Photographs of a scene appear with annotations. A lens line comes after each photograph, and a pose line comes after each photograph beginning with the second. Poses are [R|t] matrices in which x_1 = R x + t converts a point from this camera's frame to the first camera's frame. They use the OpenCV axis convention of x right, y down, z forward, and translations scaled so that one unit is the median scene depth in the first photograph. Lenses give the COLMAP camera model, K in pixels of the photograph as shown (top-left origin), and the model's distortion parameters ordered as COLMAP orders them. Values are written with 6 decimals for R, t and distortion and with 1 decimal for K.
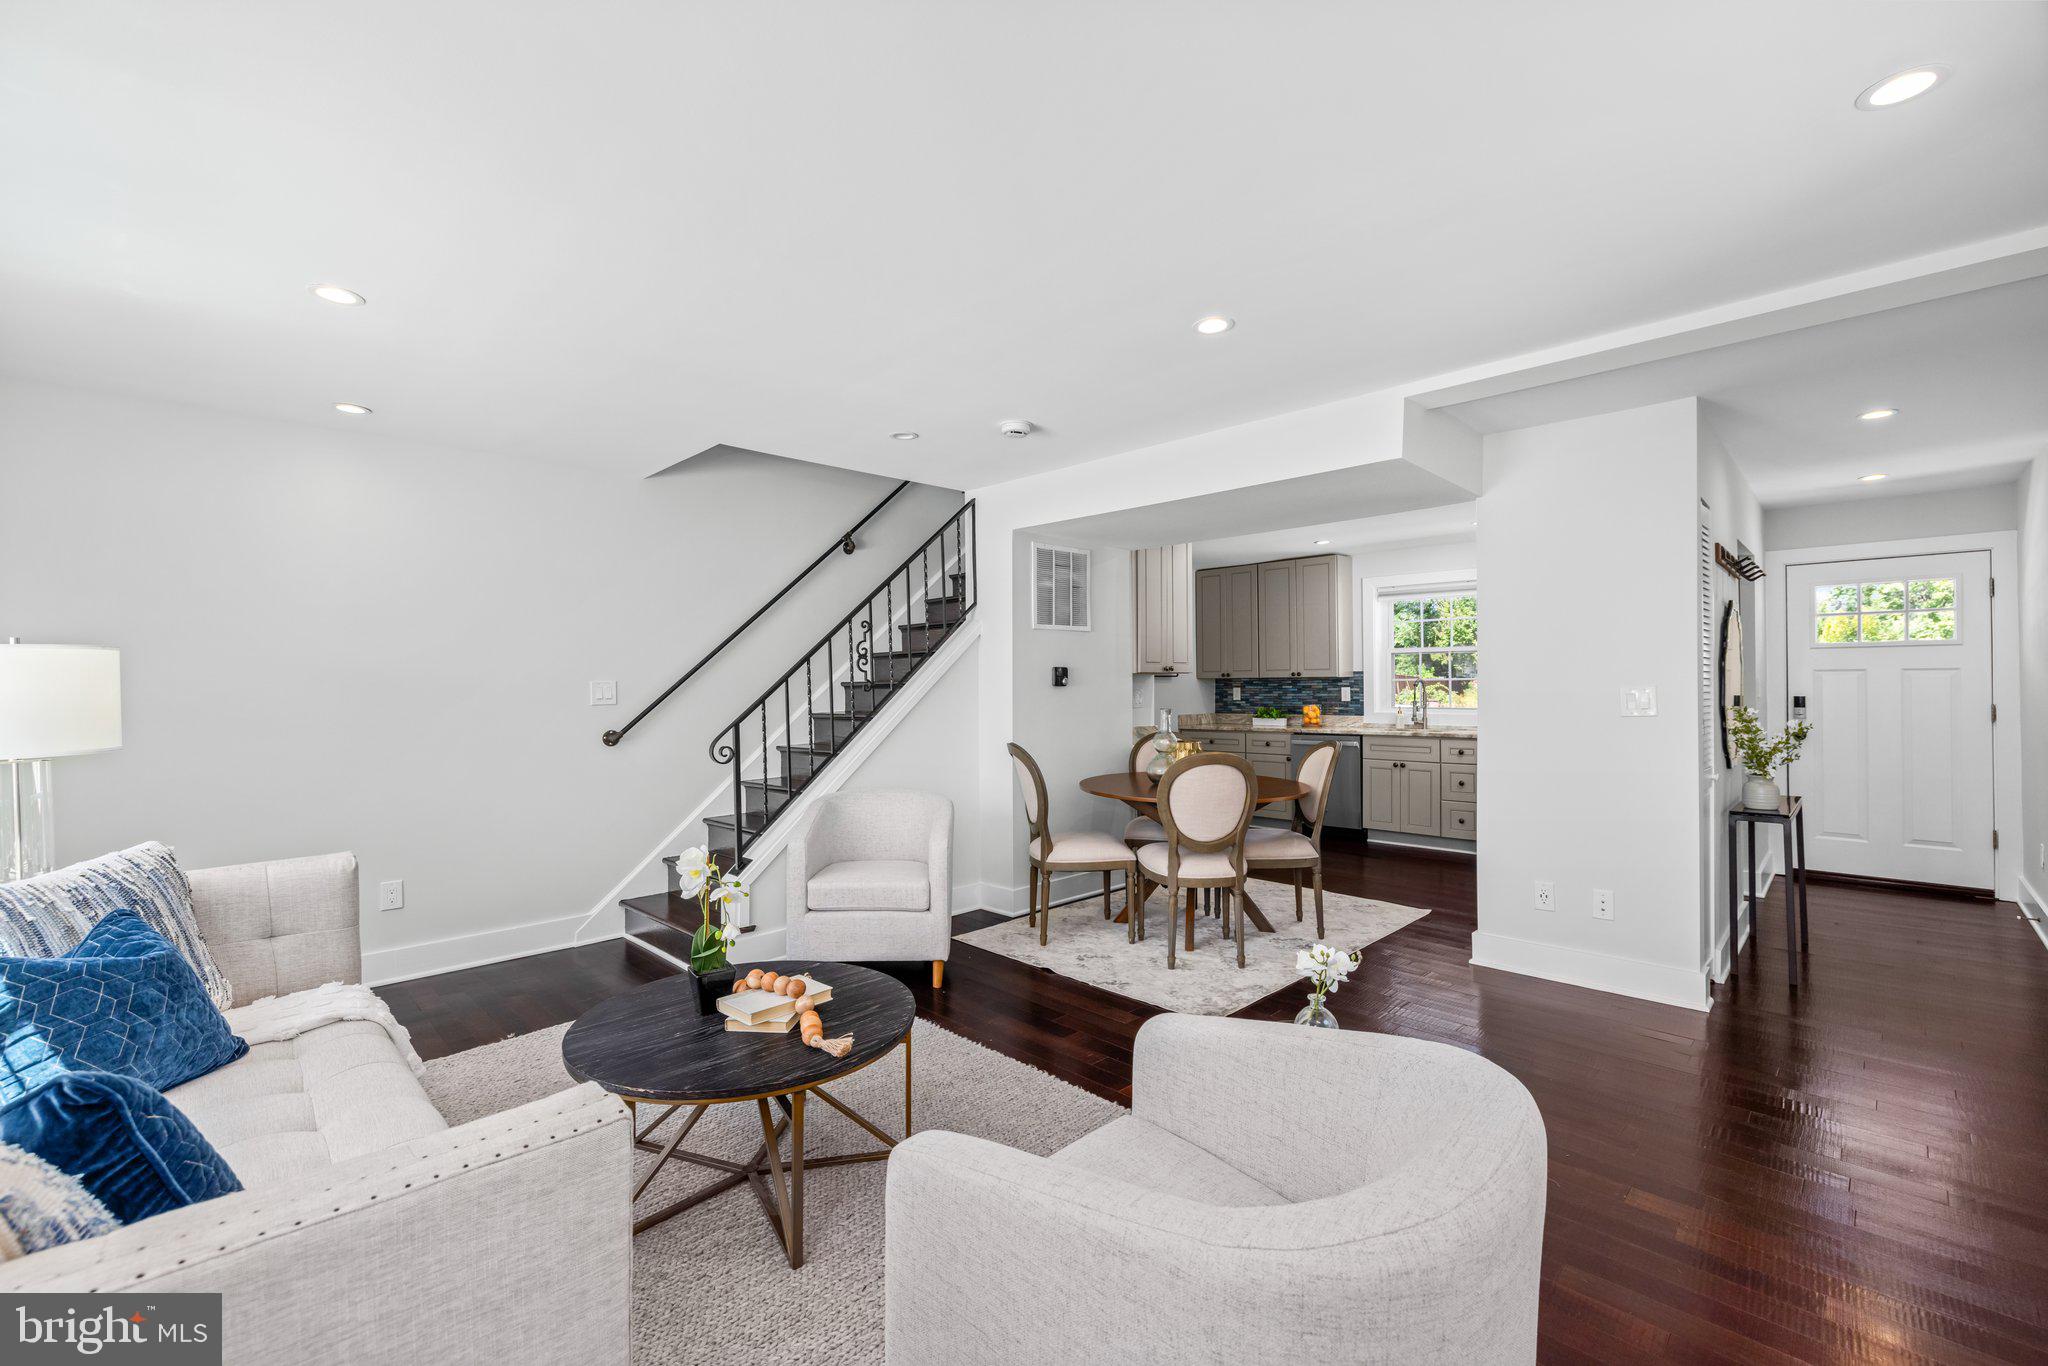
lens RADIAL K [[861.2, 0, 1023.8], [0, 861.2, 682.4], [0, 0, 1]] dist [-0.003112, -0.000654]
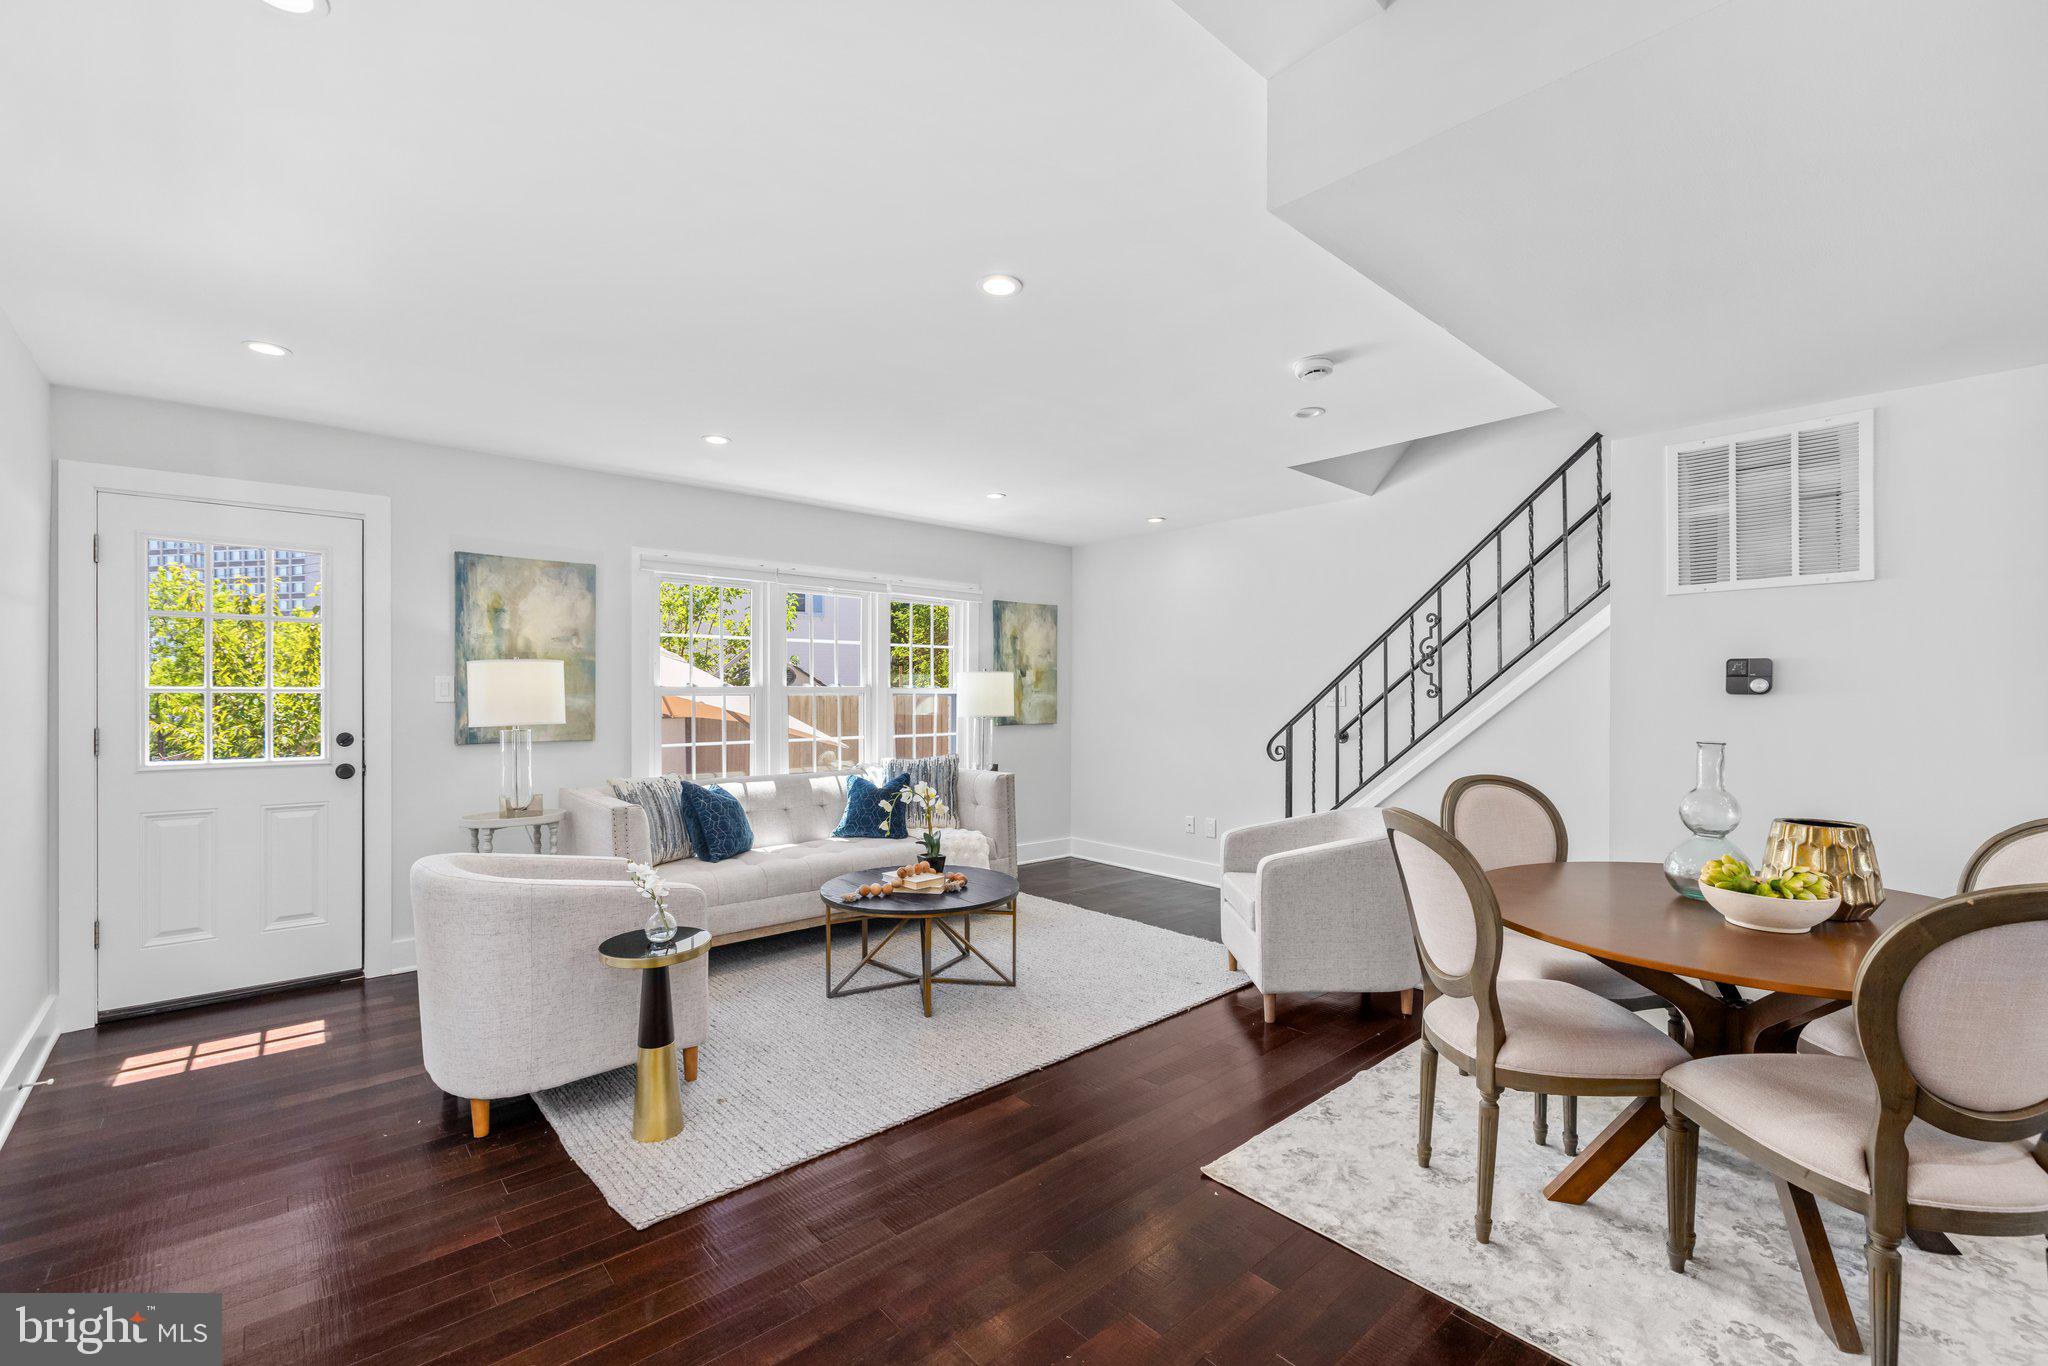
lens RADIAL K [[861.2, 0, 1023.4], [0, 861.2, 686.5], [0, 0, 1]] dist [-0.003112, -0.000654]
pose [[-0.060113, -0.002114, -0.998189, 0.678379], [-0.001743, 0.999996, -0.002013, 0.002004], [0.998190, 0.001619, -0.060117, 0.658352]]
